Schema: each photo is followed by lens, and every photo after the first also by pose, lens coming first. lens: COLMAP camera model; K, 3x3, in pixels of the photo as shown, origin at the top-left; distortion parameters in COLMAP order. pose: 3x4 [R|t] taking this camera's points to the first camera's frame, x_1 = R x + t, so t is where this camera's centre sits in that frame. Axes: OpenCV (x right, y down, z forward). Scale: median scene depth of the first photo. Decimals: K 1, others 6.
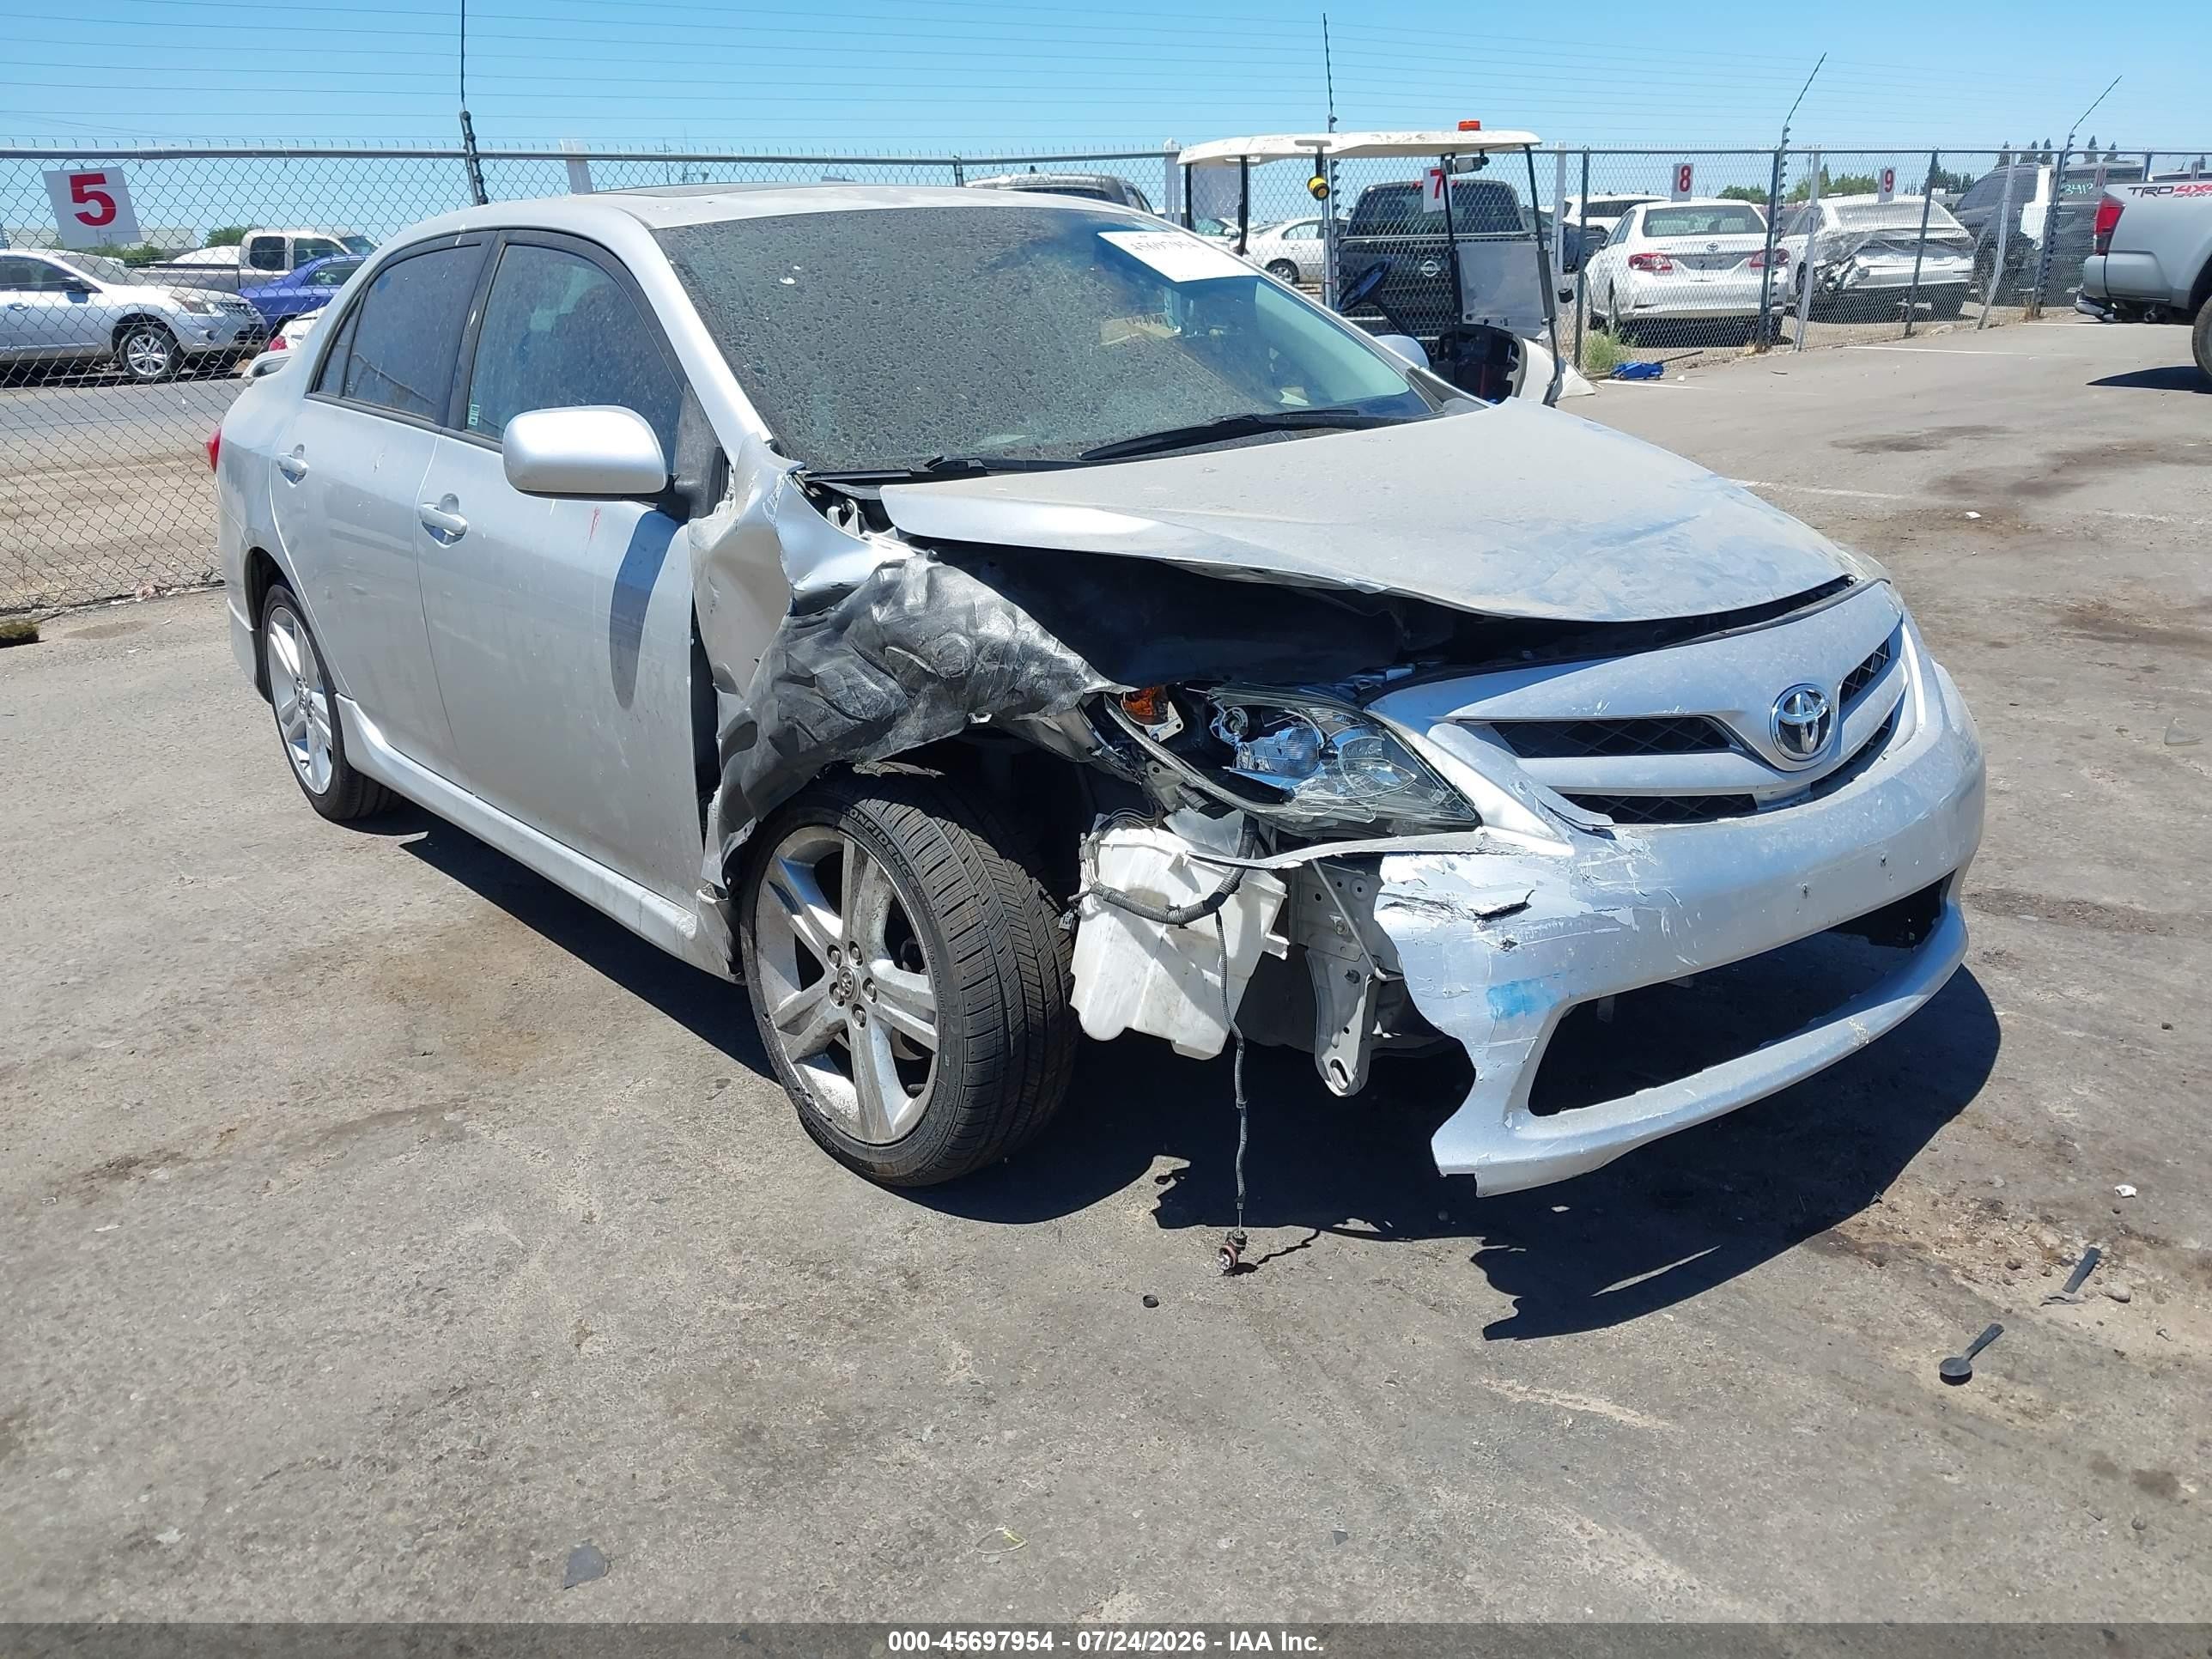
lens RADIAL K [[1740.0, 0, 1128.3], [0, 1740.0, 866.8], [0, 0, 1]] dist [0.006572, -0.026189]
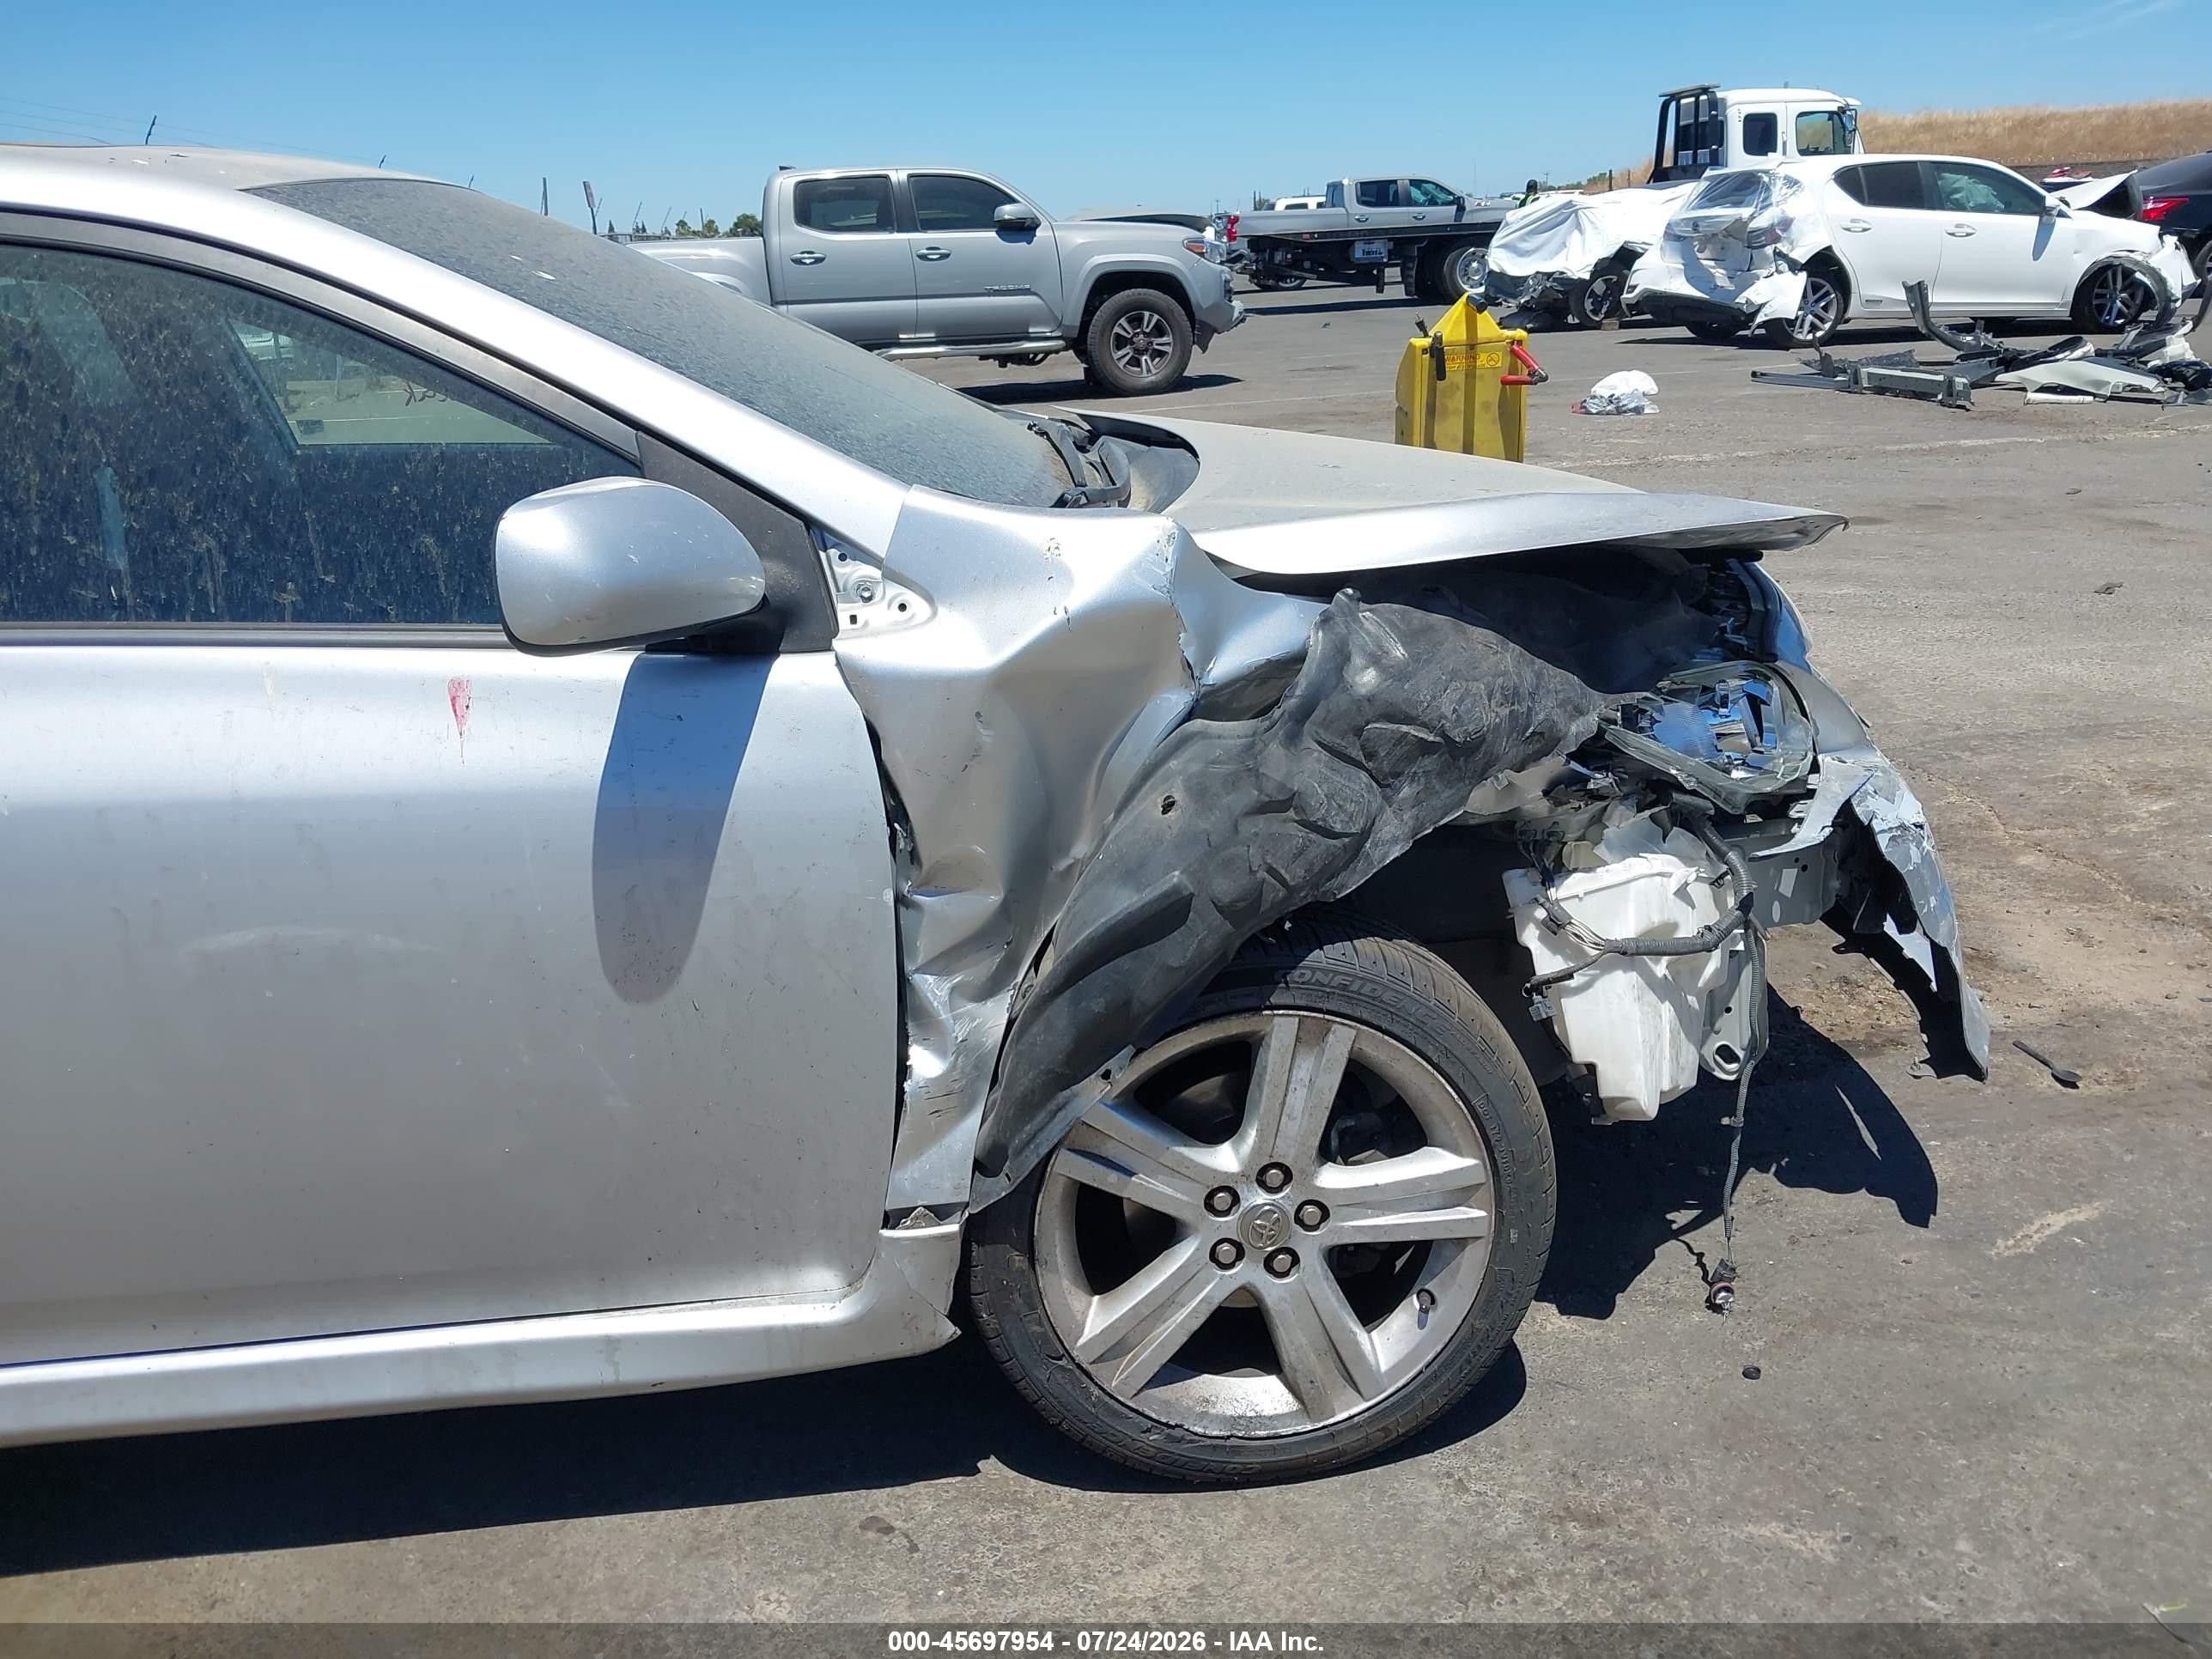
lens RADIAL K [[1740.0, 0, 1099.8], [0, 1740.0, 861.8], [0, 0, 1]] dist [0.006572, -0.026189]
pose [[0.574310, -0.268267, 0.773435, -0.756828], [0.305299, 0.946810, 0.101704, -0.176537], [-0.759579, 0.177719, 0.625664, 0.633784]]
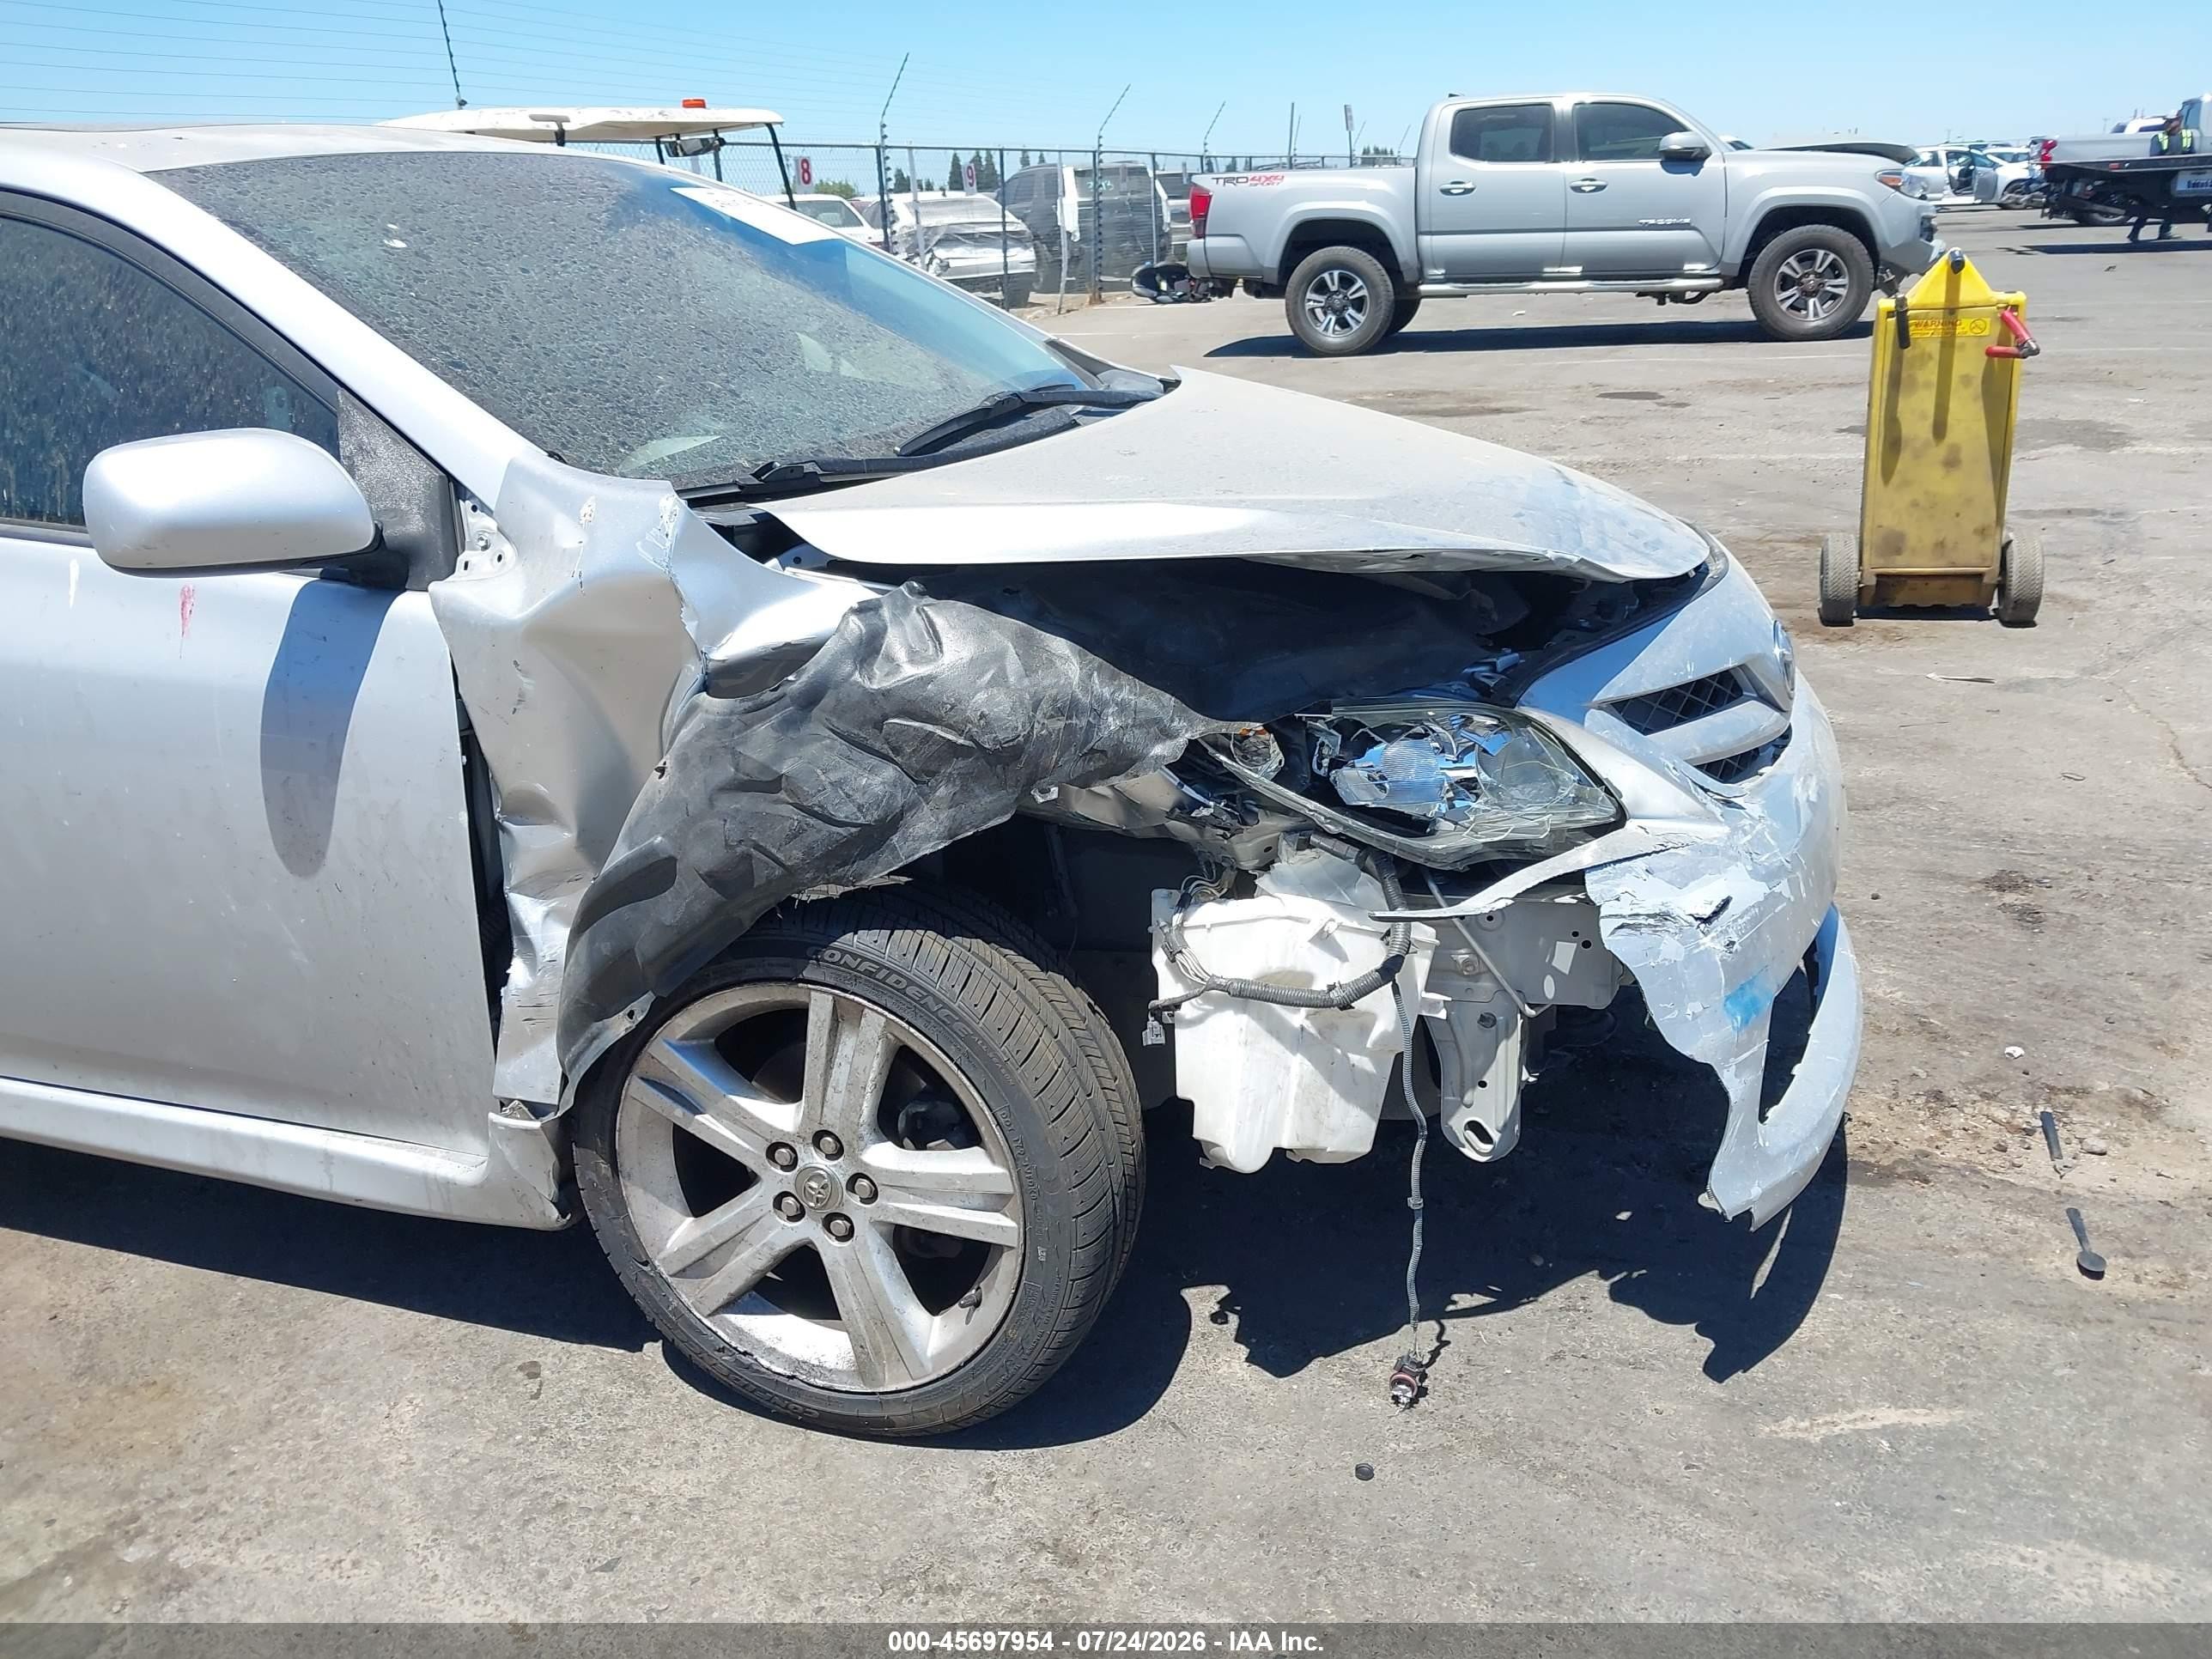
lens RADIAL K [[1740.0, 0, 1114.9], [0, 1740.0, 846.4], [0, 0, 1]] dist [0.006572, -0.026189]
pose [[0.862646, -0.179277, 0.472970, -0.401188], [0.185934, 0.982005, 0.033101, -0.079753], [-0.470393, 0.059387, 0.880456, 0.316394]]
